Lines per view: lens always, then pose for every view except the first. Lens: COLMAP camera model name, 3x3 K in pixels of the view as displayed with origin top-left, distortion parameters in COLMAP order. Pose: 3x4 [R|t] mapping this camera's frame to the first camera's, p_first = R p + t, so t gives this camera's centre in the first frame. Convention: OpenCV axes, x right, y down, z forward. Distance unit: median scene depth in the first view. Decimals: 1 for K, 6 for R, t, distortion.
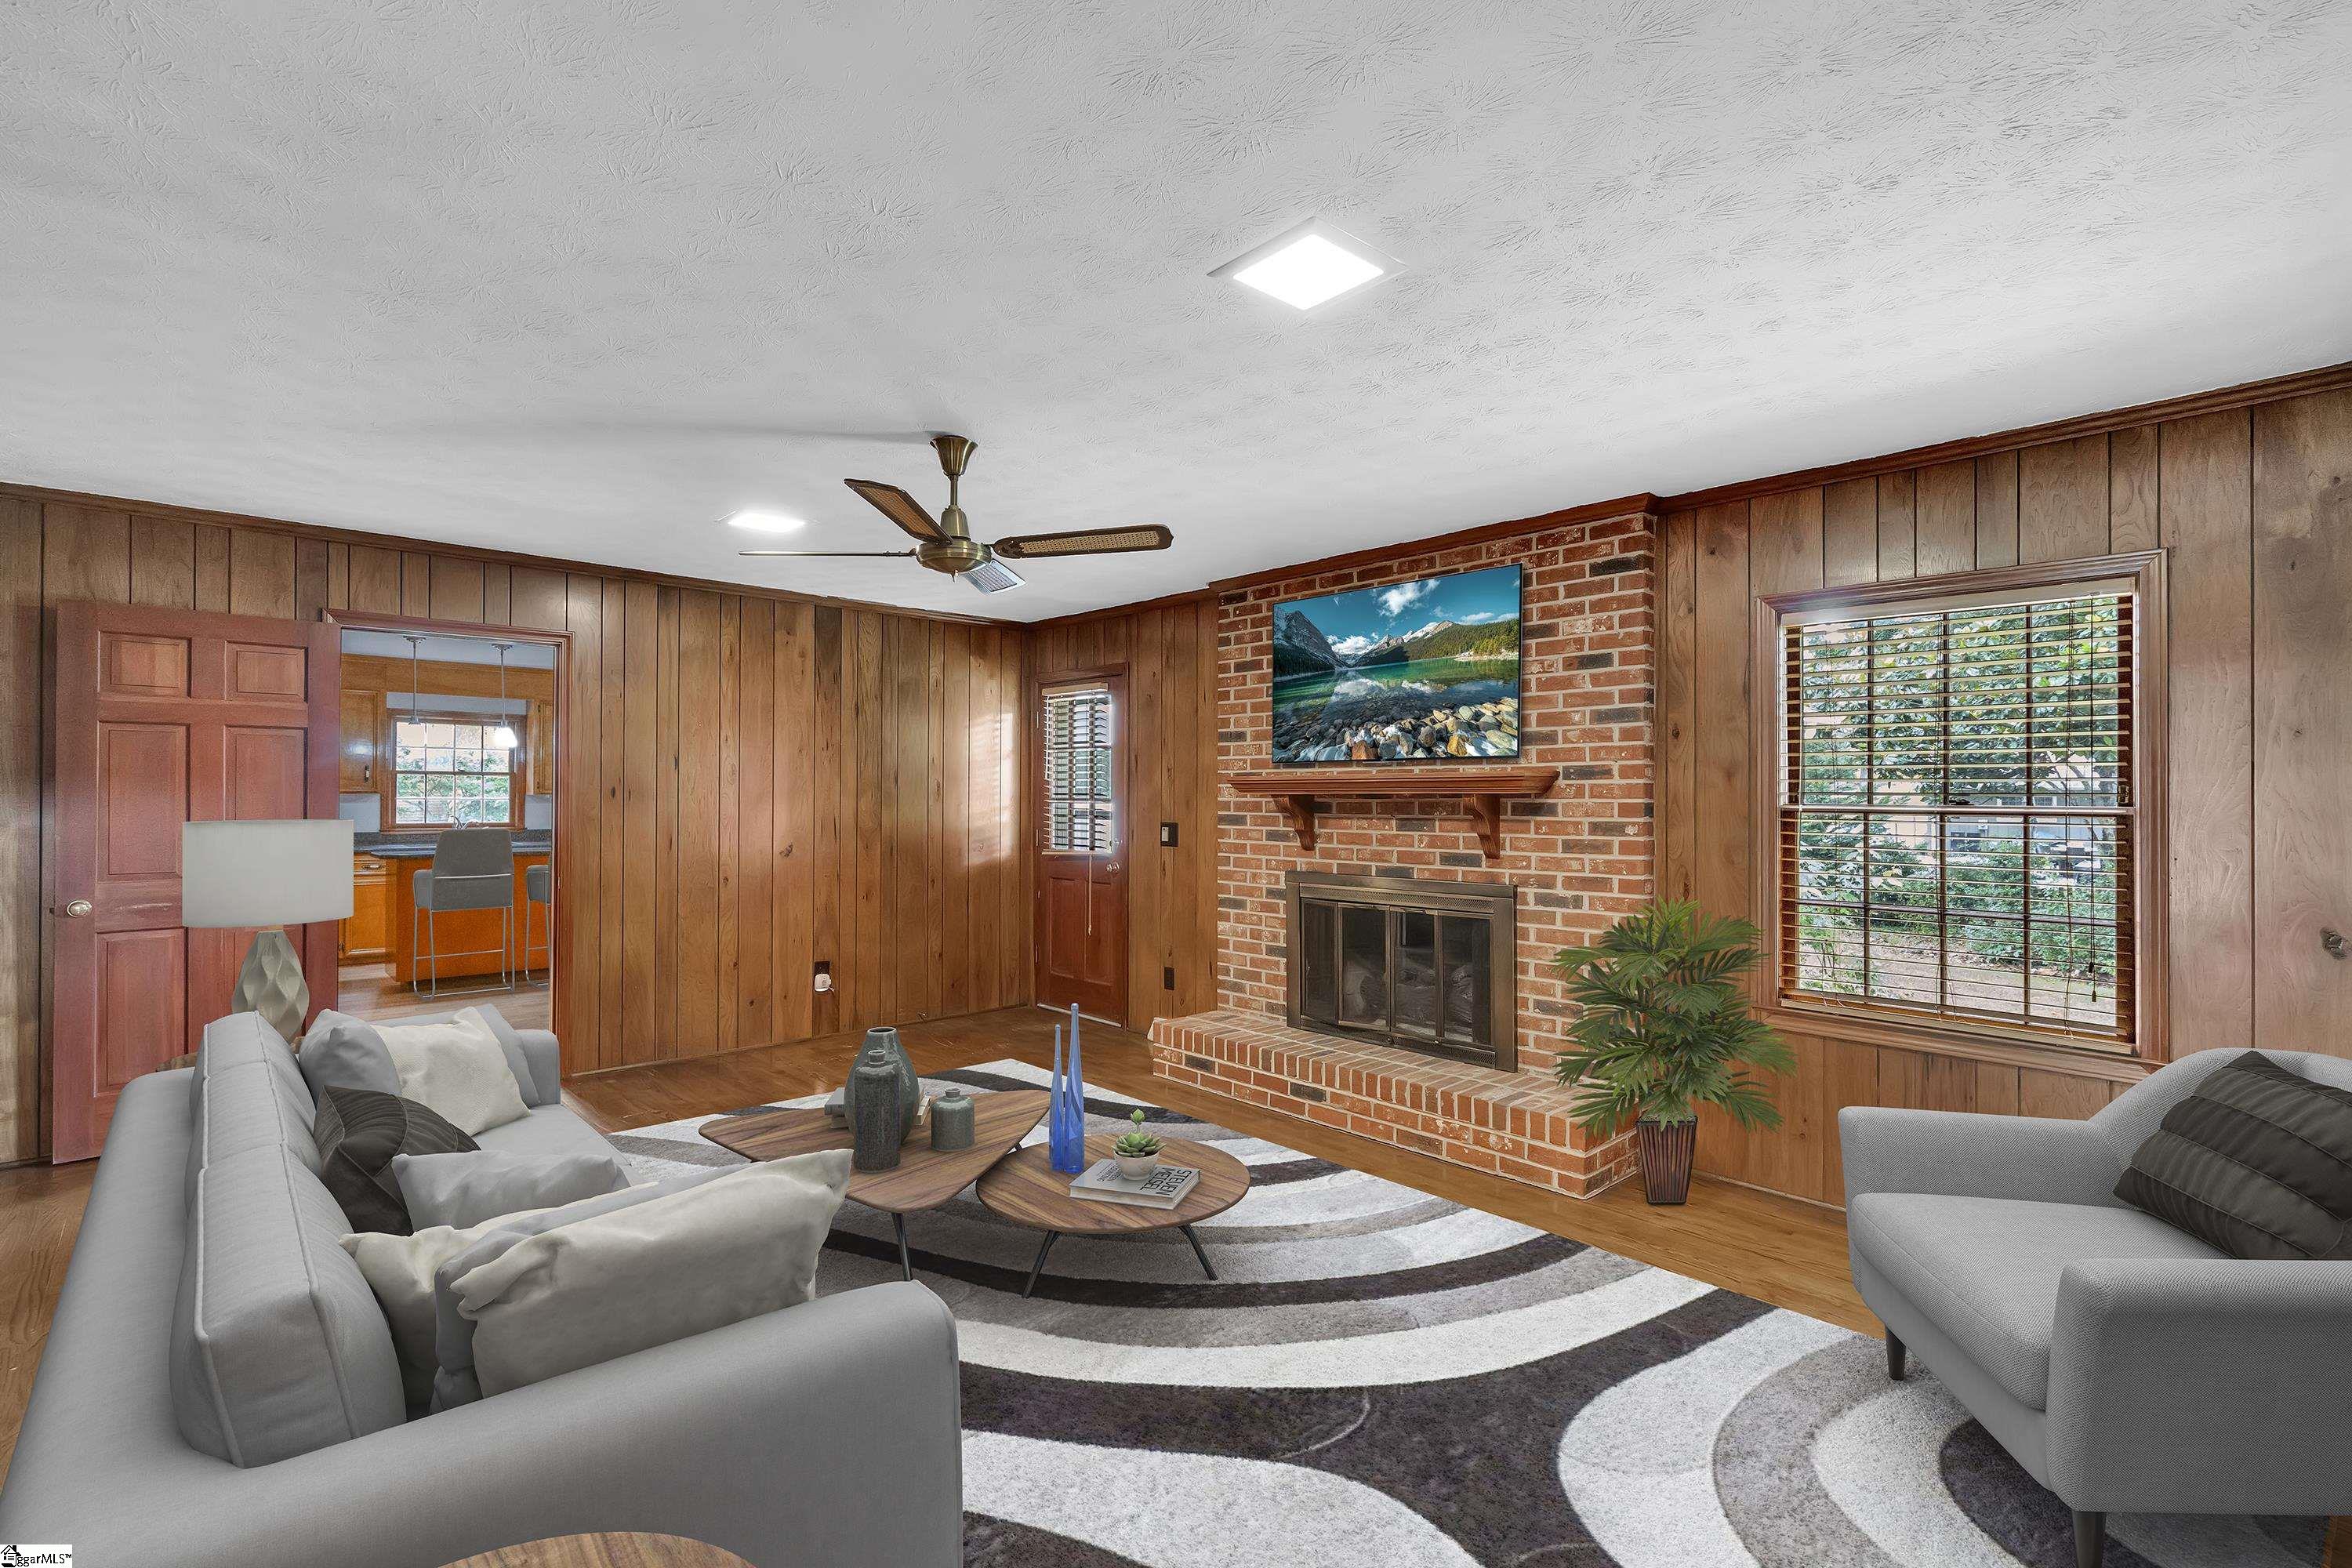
lens RADIAL K [[1073.1, 0, 1177.9], [0, 1073.1, 783.3], [0, 0, 1]] dist [0.001313, 0.000255]
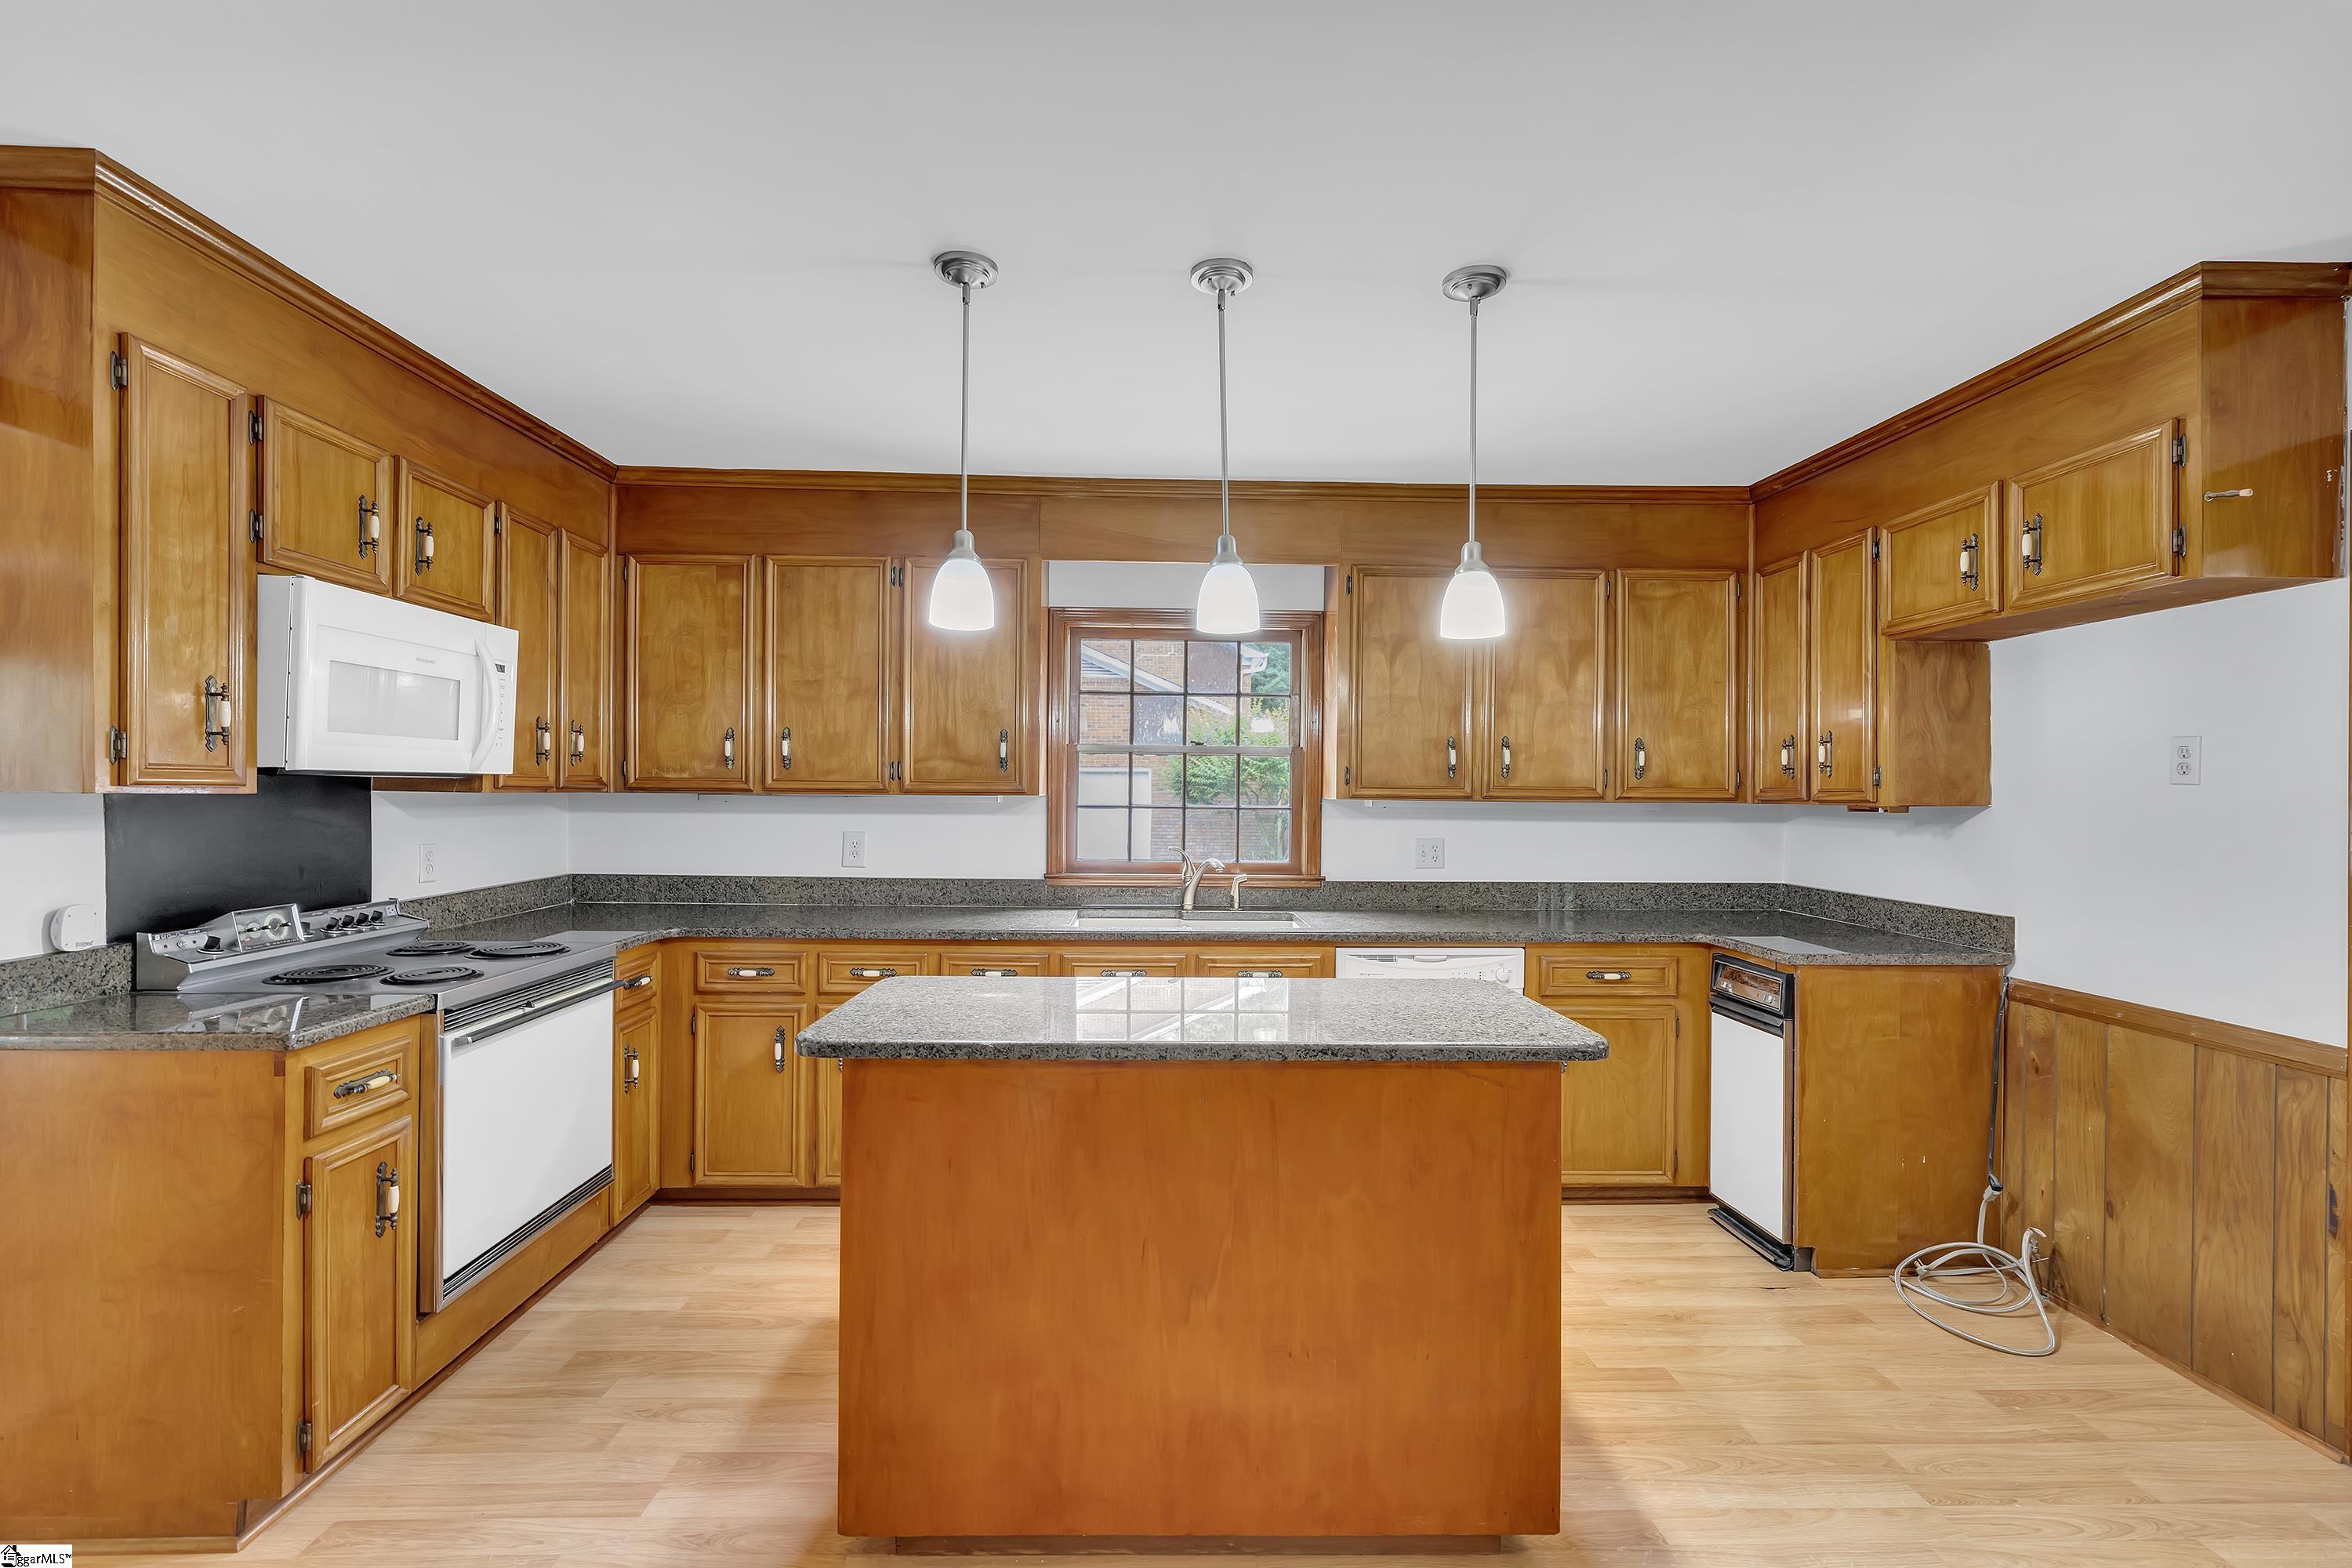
lens RADIAL K [[1073.1, 0, 1169.2], [0, 1073.1, 793.0], [0, 0, 1]] dist [0.001313, 0.000255]
pose [[0.767338, 0.002669, -0.641237, -0.383212], [-0.001374, 0.999996, 0.002518, 0.006803], [0.641242, -0.001051, 0.767338, 0.638071]]
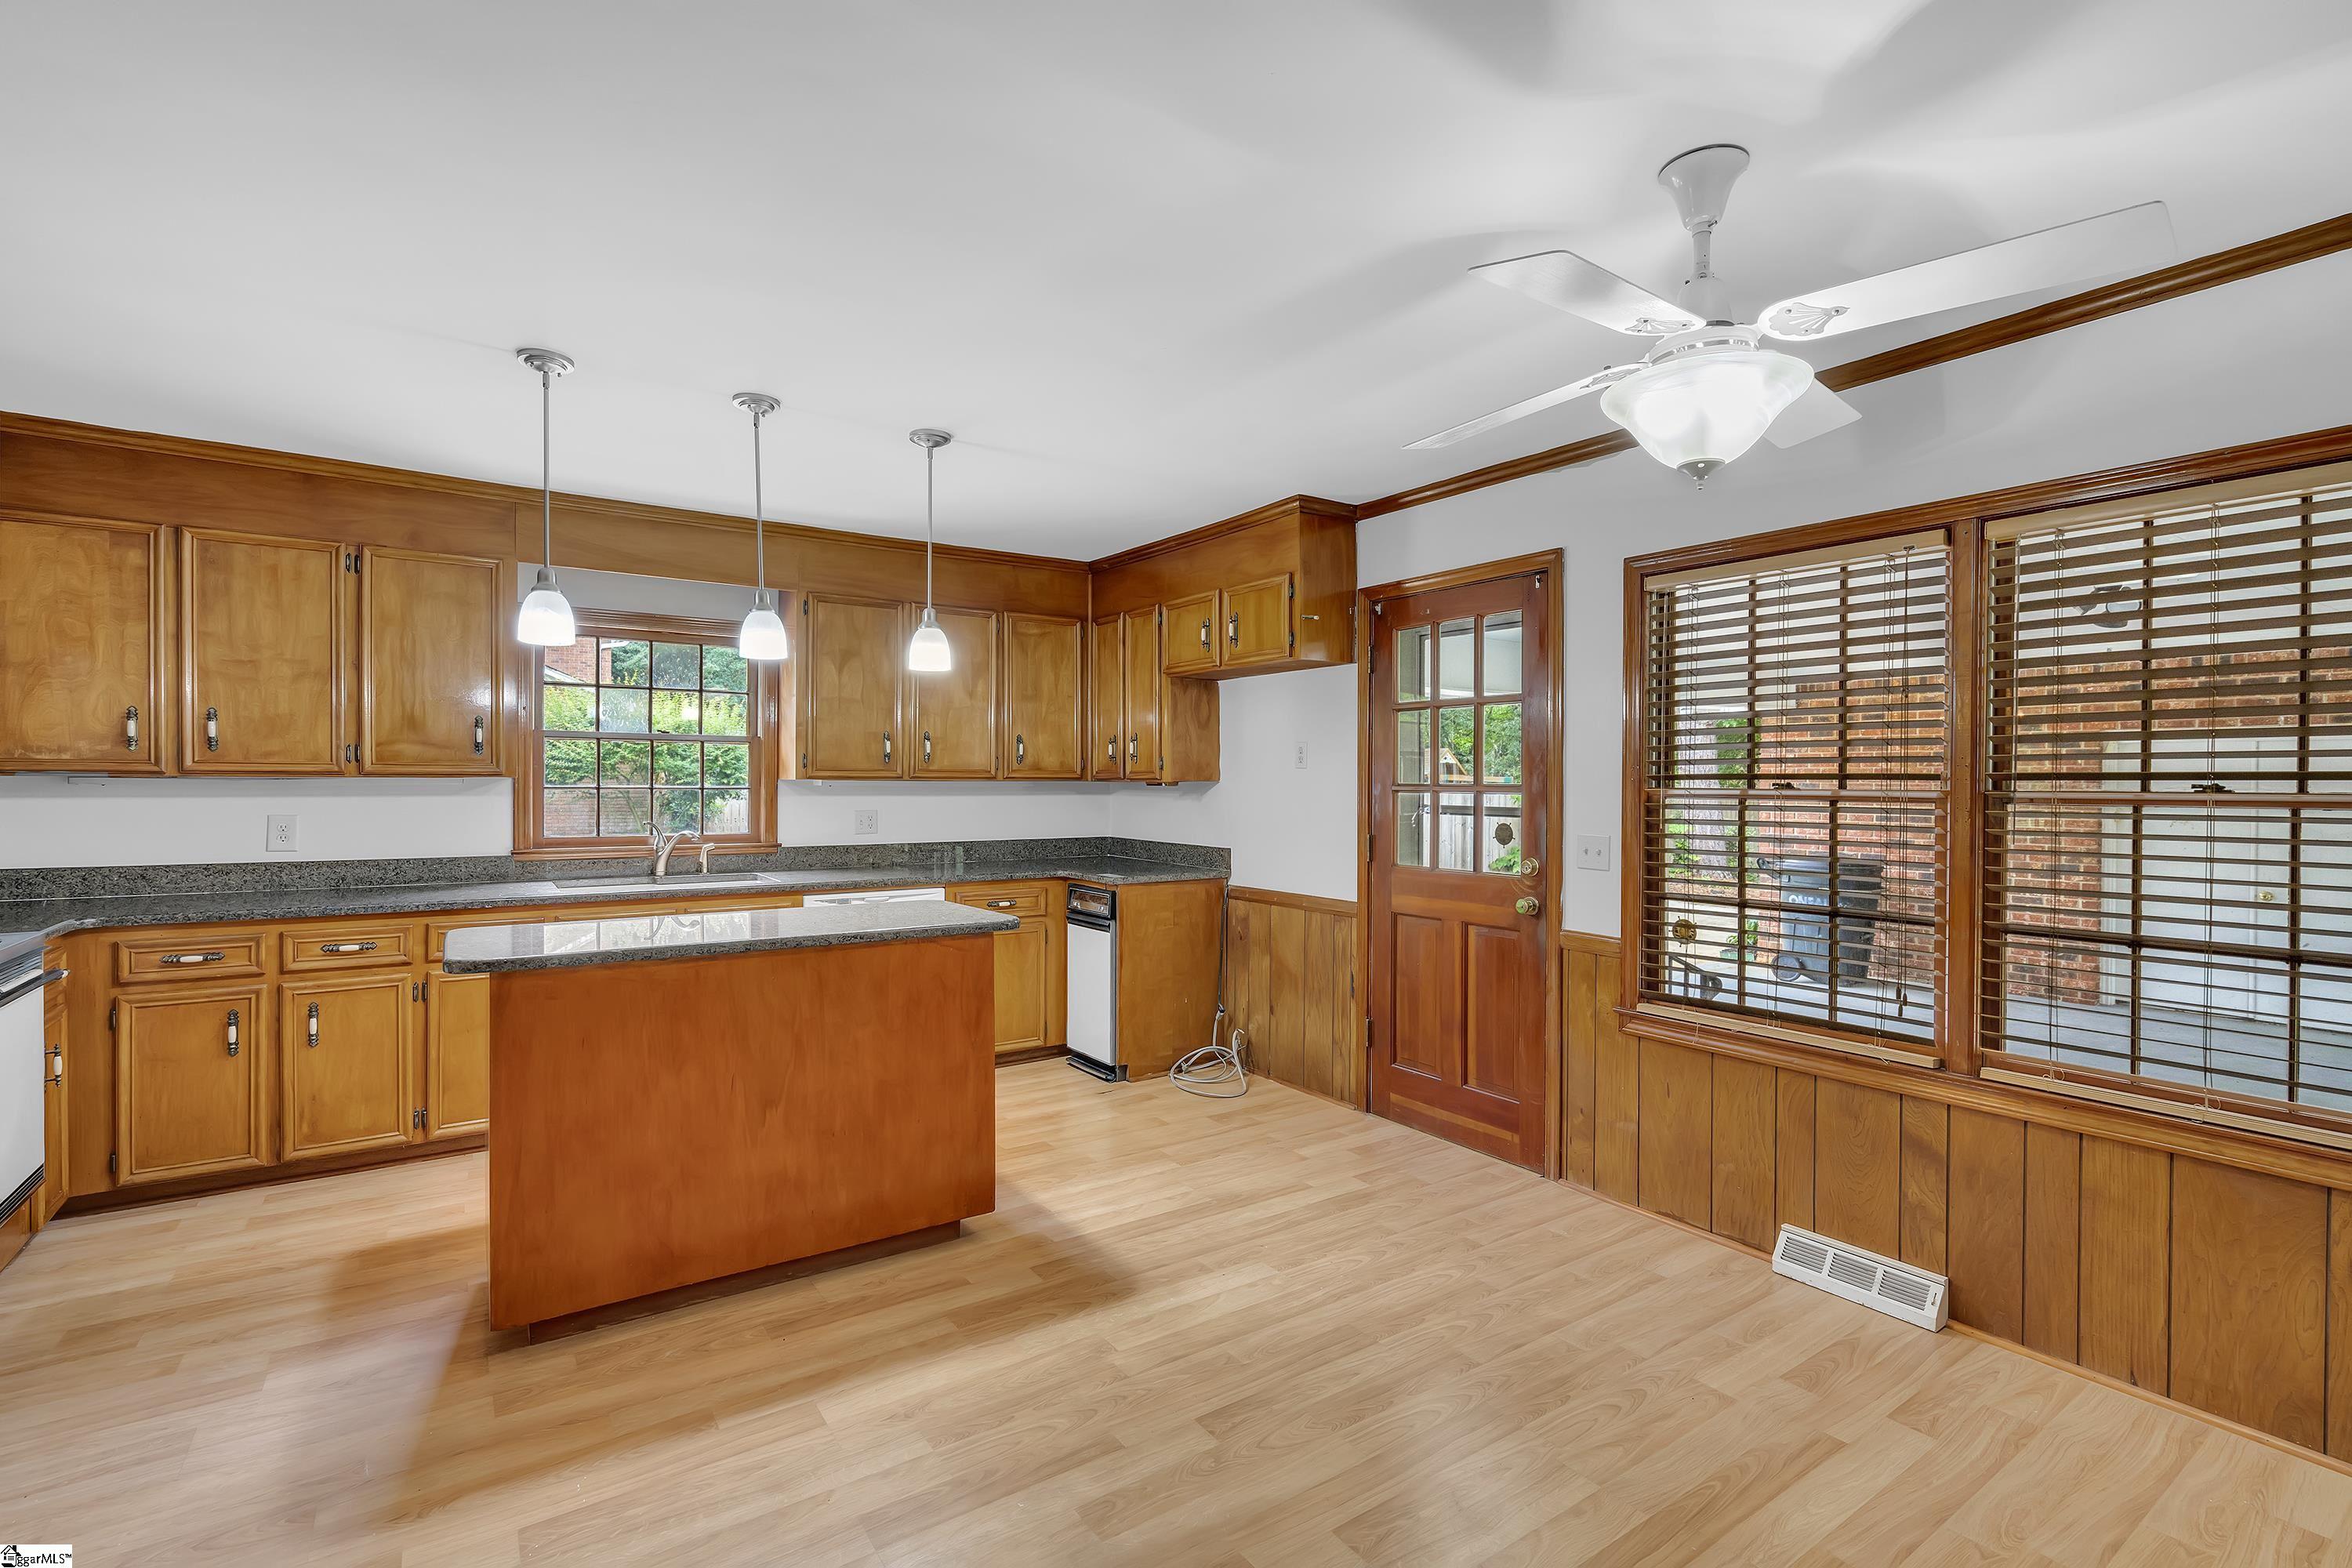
lens RADIAL K [[1073.1, 0, 1178.8], [0, 1073.1, 786.6], [0, 0, 1]] dist [0.001313, 0.000255]
pose [[0.993523, 0.000858, -0.113629, -0.359952], [0.000512, 0.999928, 0.012029, 0.007498], [0.113631, -0.012010, 0.993450, 0.513210]]
